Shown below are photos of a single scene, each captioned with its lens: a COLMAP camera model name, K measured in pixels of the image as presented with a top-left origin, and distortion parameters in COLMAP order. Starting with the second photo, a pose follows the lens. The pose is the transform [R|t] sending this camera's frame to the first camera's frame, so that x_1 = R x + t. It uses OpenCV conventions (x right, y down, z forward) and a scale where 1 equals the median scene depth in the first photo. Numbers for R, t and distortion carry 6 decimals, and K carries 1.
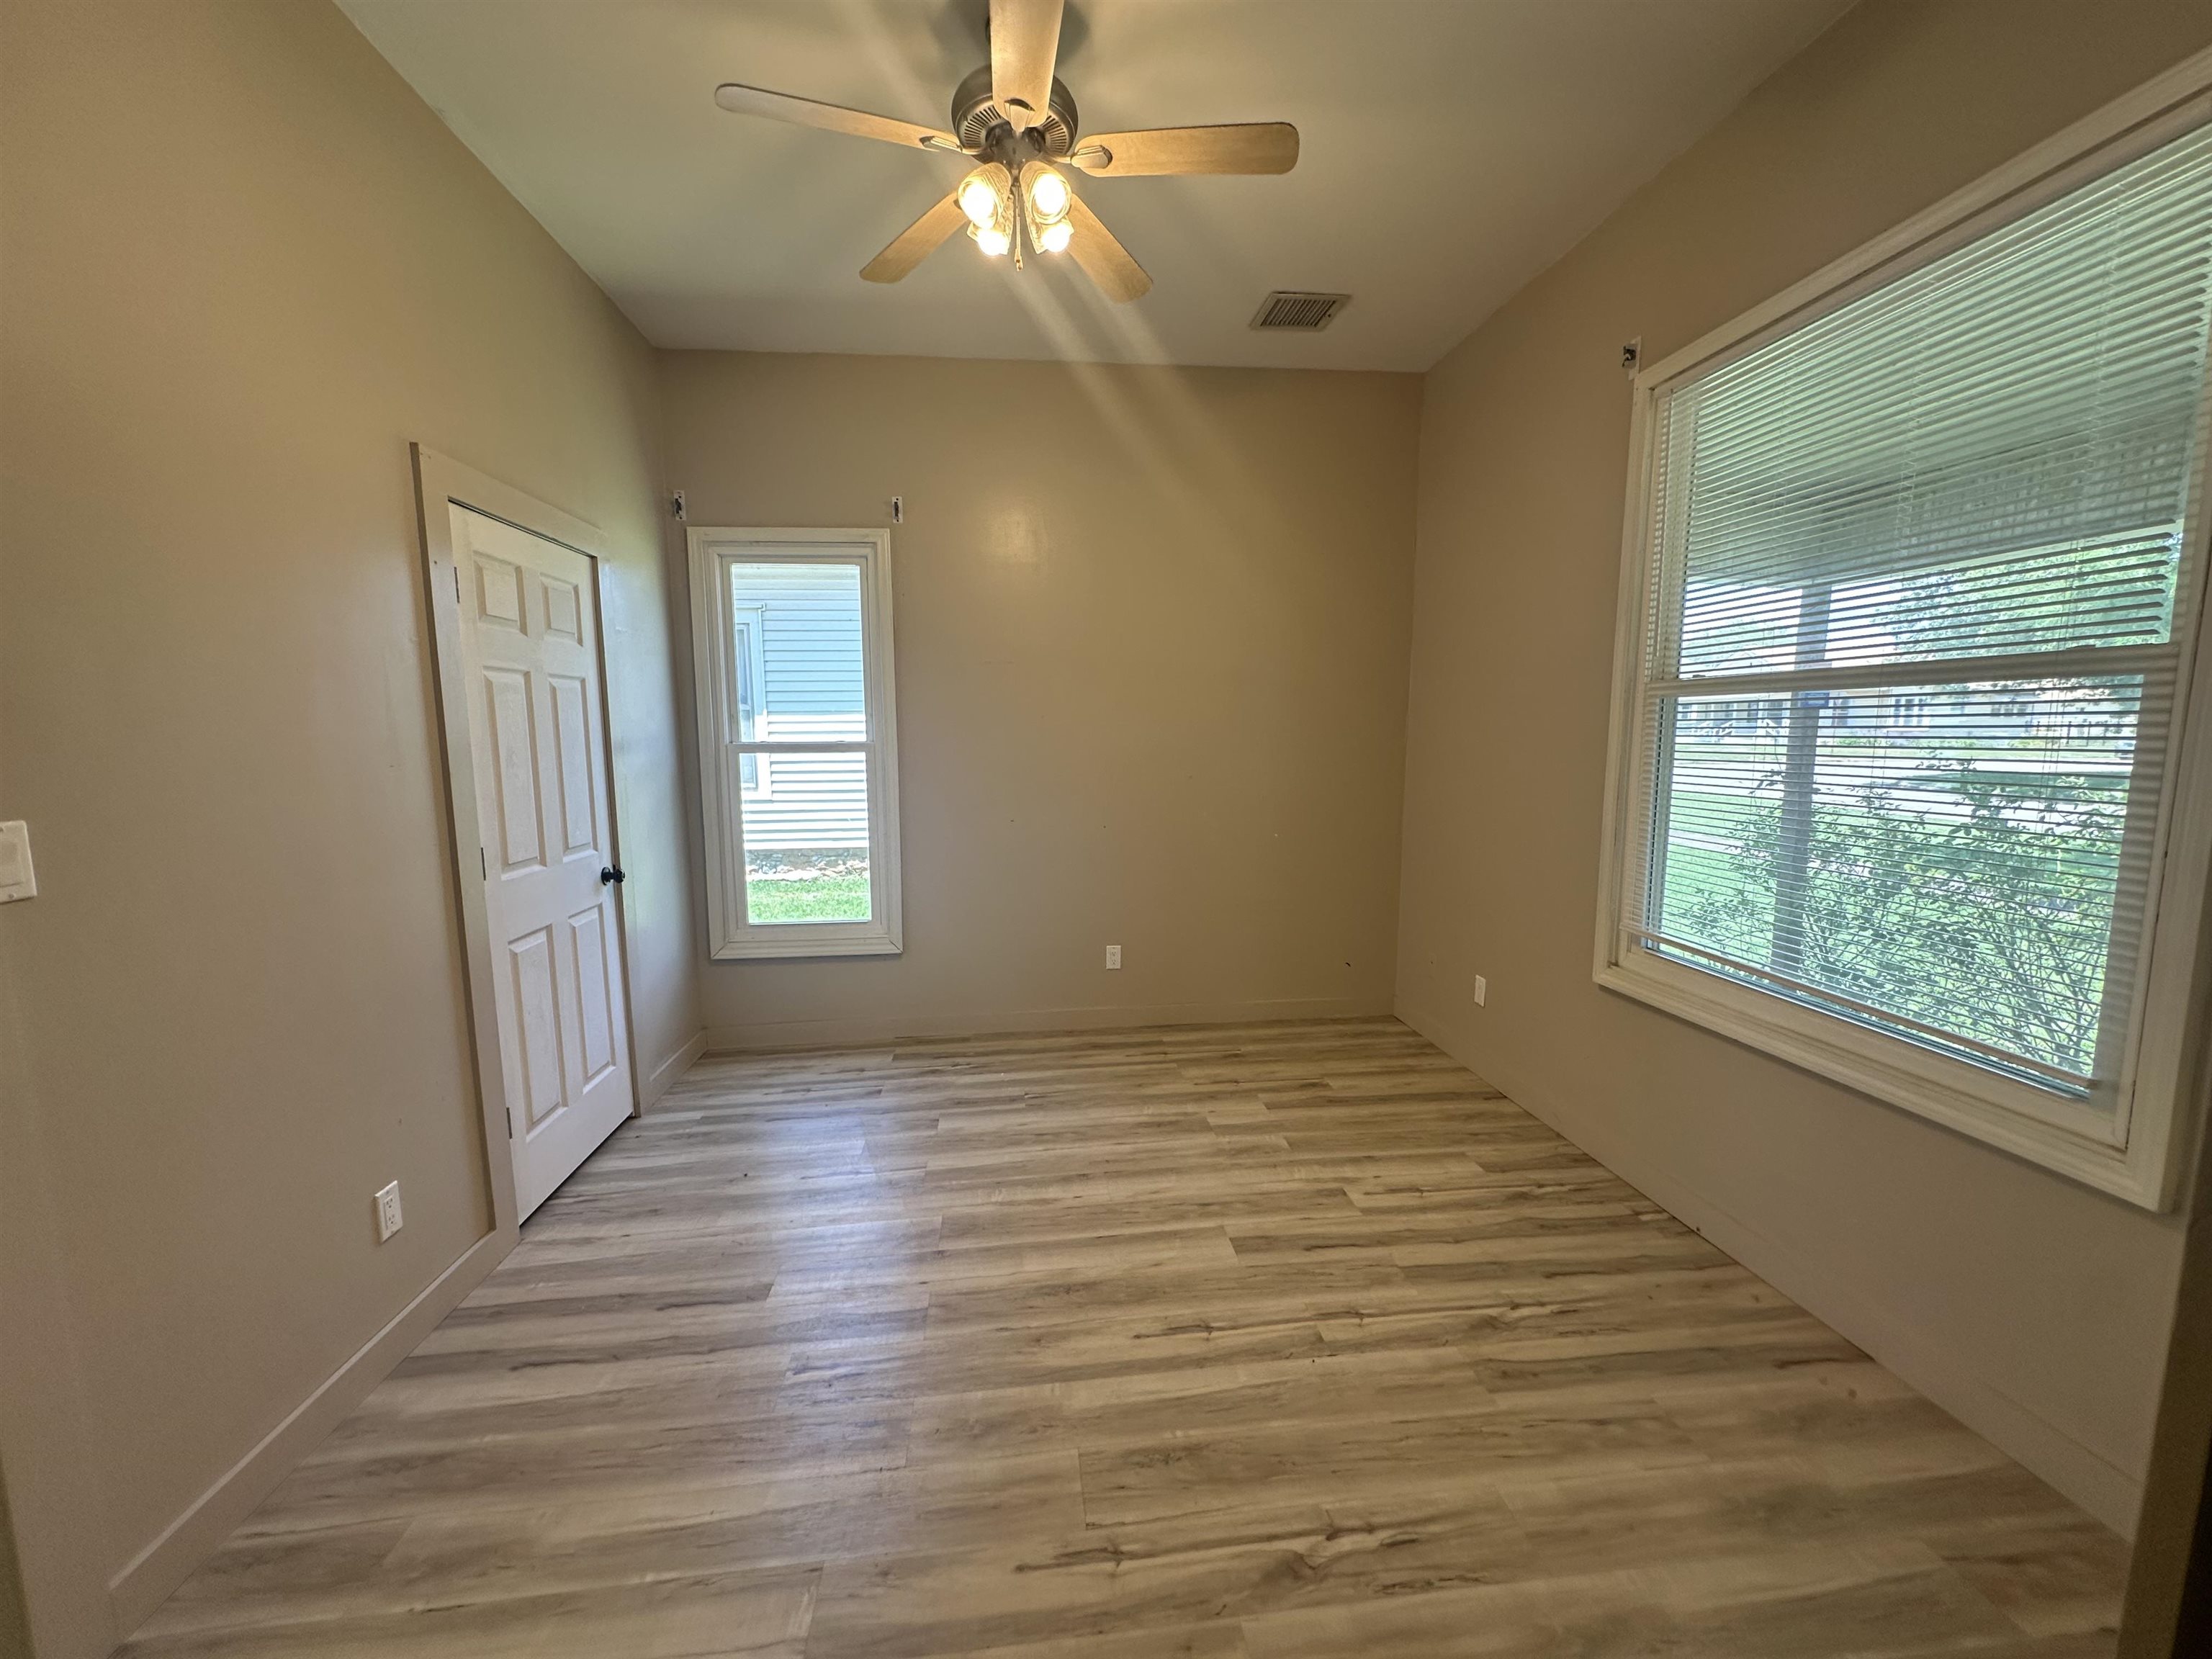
lens RADIAL K [[876.9, 0, 1103.1], [0, 876.9, 831.5], [0, 0, 1]] dist [-0.001440, 0.000272]
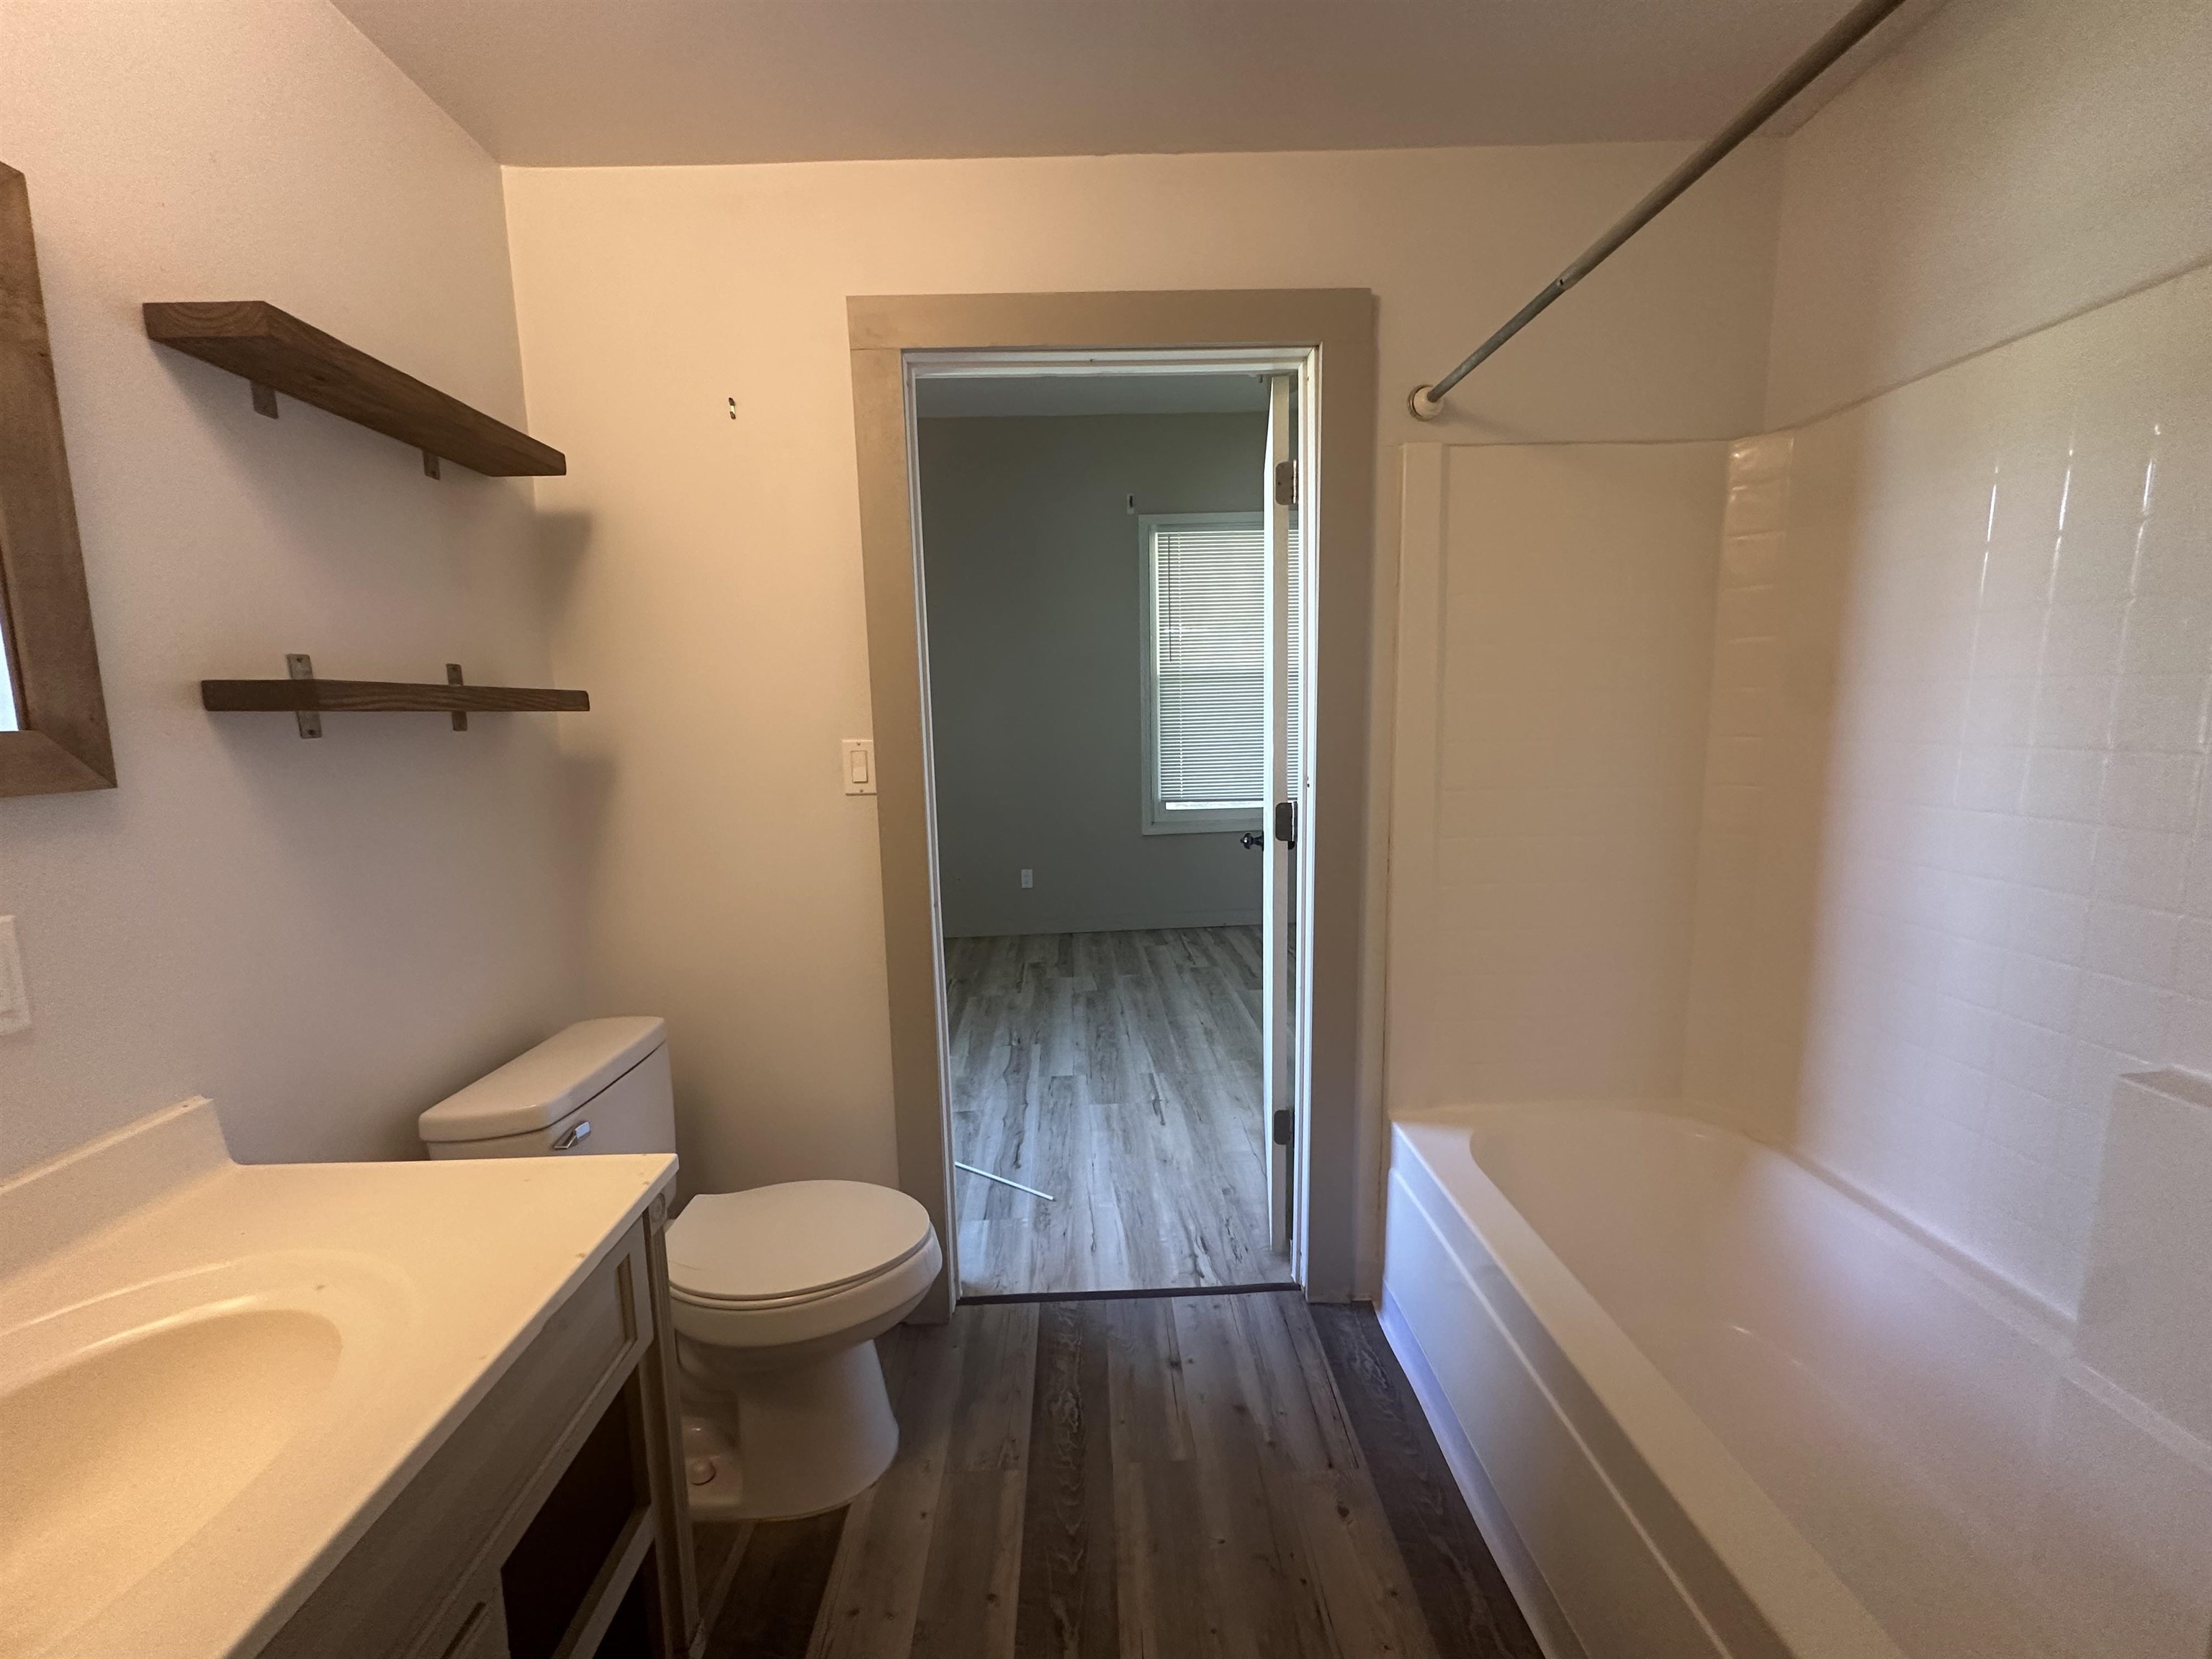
lens RADIAL K [[876.9, 0, 1101.6], [0, 876.9, 829.6], [0, 0, 1]] dist [-0.001440, 0.000272]
pose [[0.069638, -0.121597, 0.990134, -1.184204], [0.140320, 0.983869, 0.110959, -0.055830], [-0.987654, 0.131209, 0.085577, 0.848815]]
